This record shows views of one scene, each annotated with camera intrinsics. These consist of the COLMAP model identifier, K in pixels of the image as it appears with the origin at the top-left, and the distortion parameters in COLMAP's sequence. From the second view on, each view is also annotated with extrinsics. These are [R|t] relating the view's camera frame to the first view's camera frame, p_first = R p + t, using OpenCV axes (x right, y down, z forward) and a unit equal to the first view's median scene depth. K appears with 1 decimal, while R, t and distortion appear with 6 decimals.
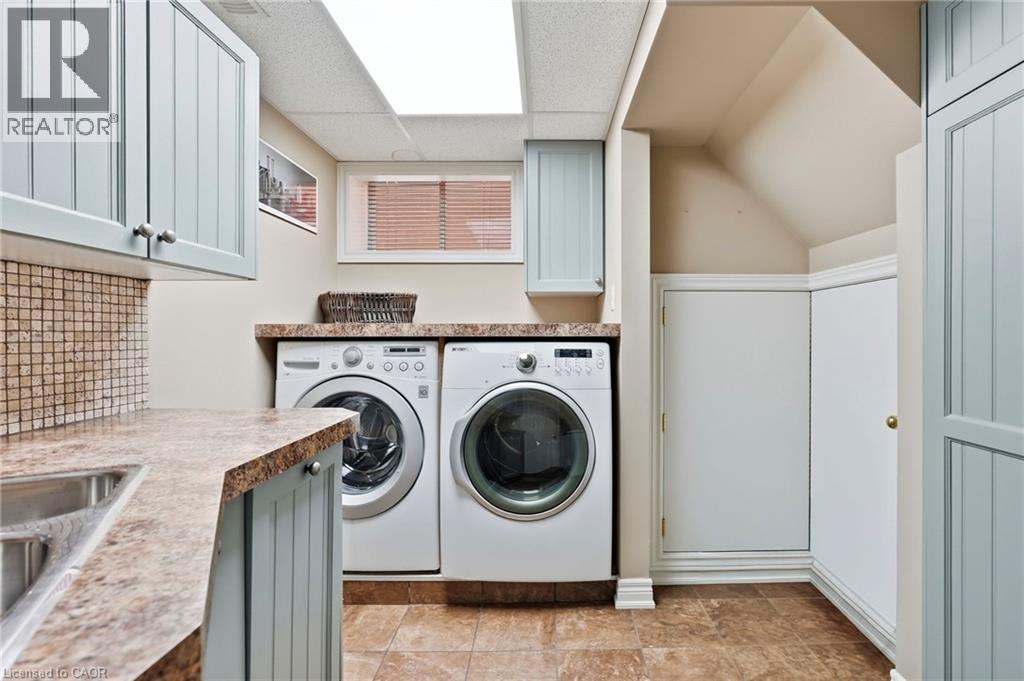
lens RADIAL K [[478.4, 0, 514.4], [0, 478.4, 338.7], [0, 0, 1]] dist [-0.016235, 0.005018]
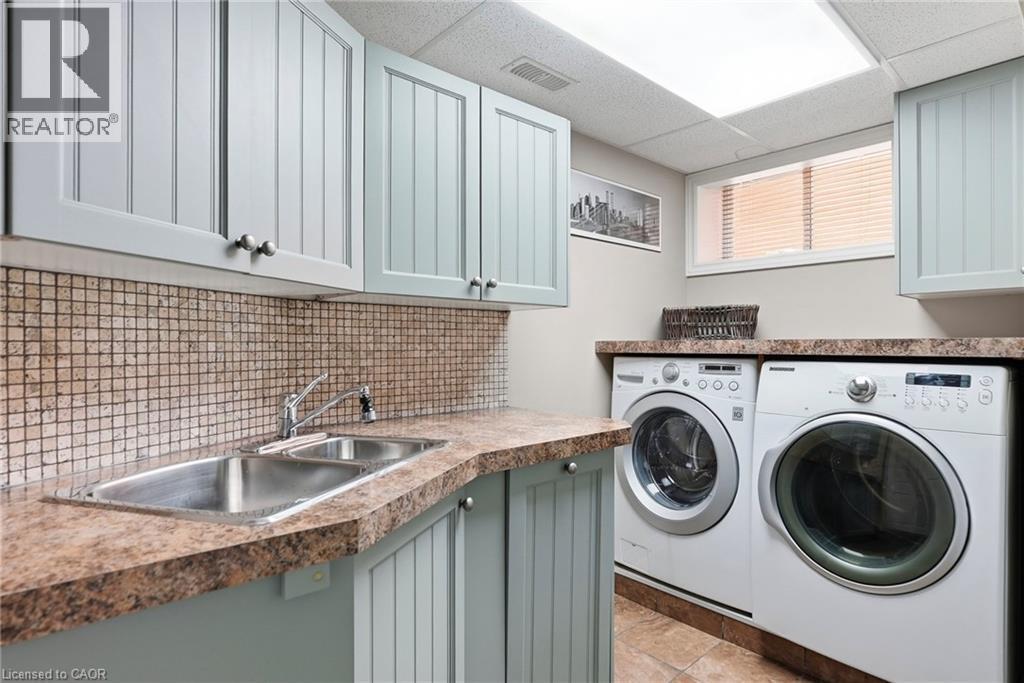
lens RADIAL K [[540.8, 0, 537.4], [0, 540.8, 345.3], [0, 0, 1]] dist [-0.019211, 0.001067]
pose [[0.675821, 0.002061, -0.737063, 0.315305], [-0.002768, 0.999996, 0.000258, -0.020420], [0.737061, 0.001866, 0.675824, 0.016592]]
